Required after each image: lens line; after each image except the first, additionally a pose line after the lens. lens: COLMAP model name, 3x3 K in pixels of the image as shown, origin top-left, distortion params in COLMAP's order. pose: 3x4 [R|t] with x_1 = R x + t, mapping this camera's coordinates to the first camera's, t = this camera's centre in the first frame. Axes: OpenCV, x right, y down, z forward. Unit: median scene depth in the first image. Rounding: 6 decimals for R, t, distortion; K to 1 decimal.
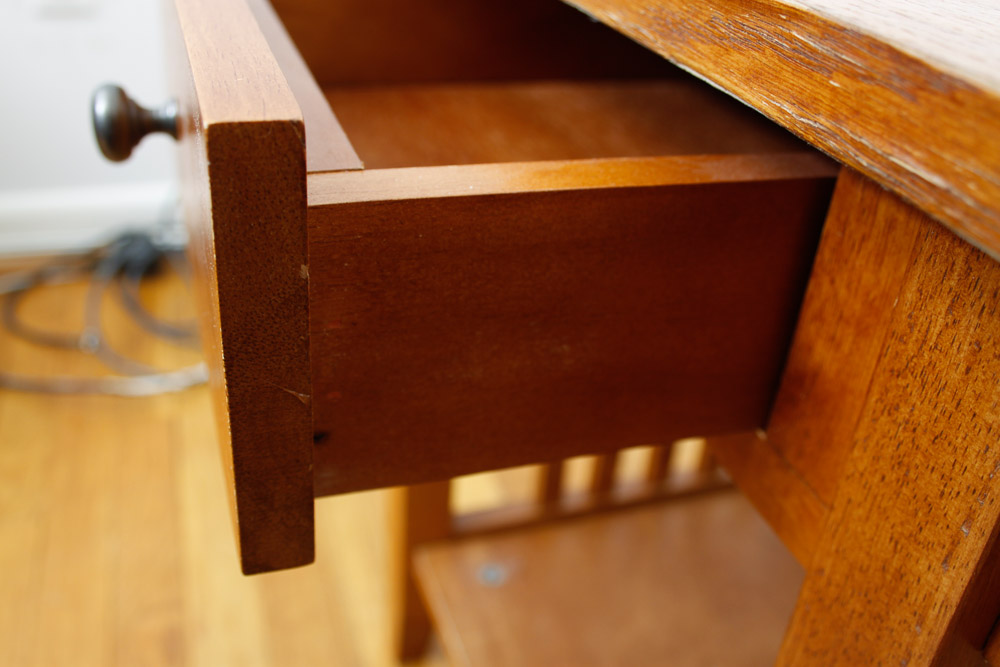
lens RADIAL K [[973.3, 0, 502.6], [0, 973.3, 339.0], [0, 0, 1]] dist [-0.077099, 0.000000]
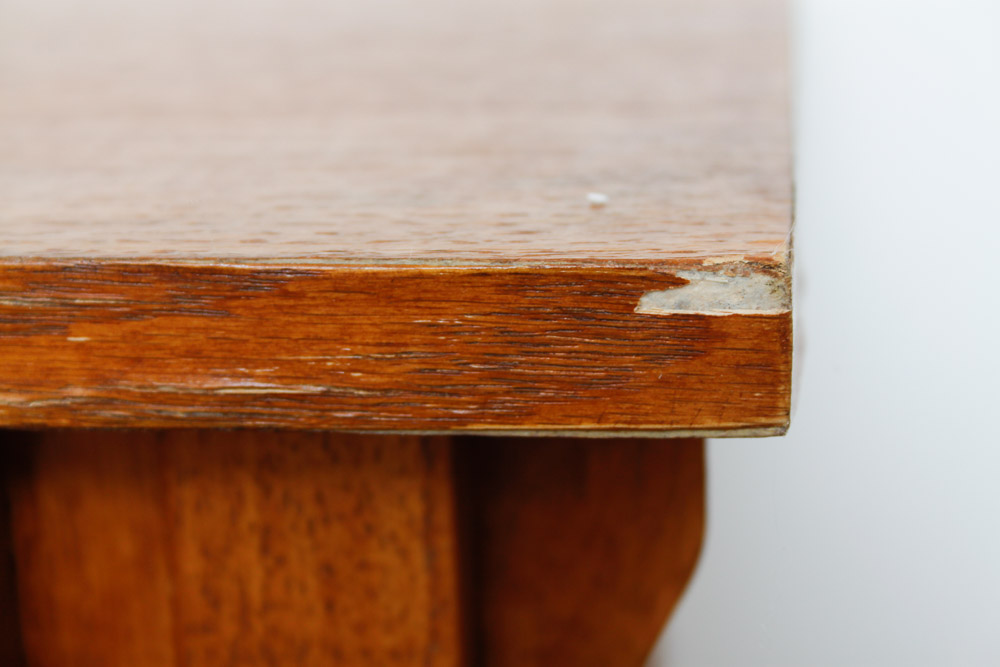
lens RADIAL K [[2341.7, 0, 499.9], [0, 2341.7, 334.1], [0, 0, 1]] dist [0.130537, 0.000000]
pose [[0.457557, -0.354104, 0.815630, -0.965966], [0.518199, 0.851602, 0.079019, -0.248673], [-0.722573, 0.386503, 0.573152, -0.249090]]
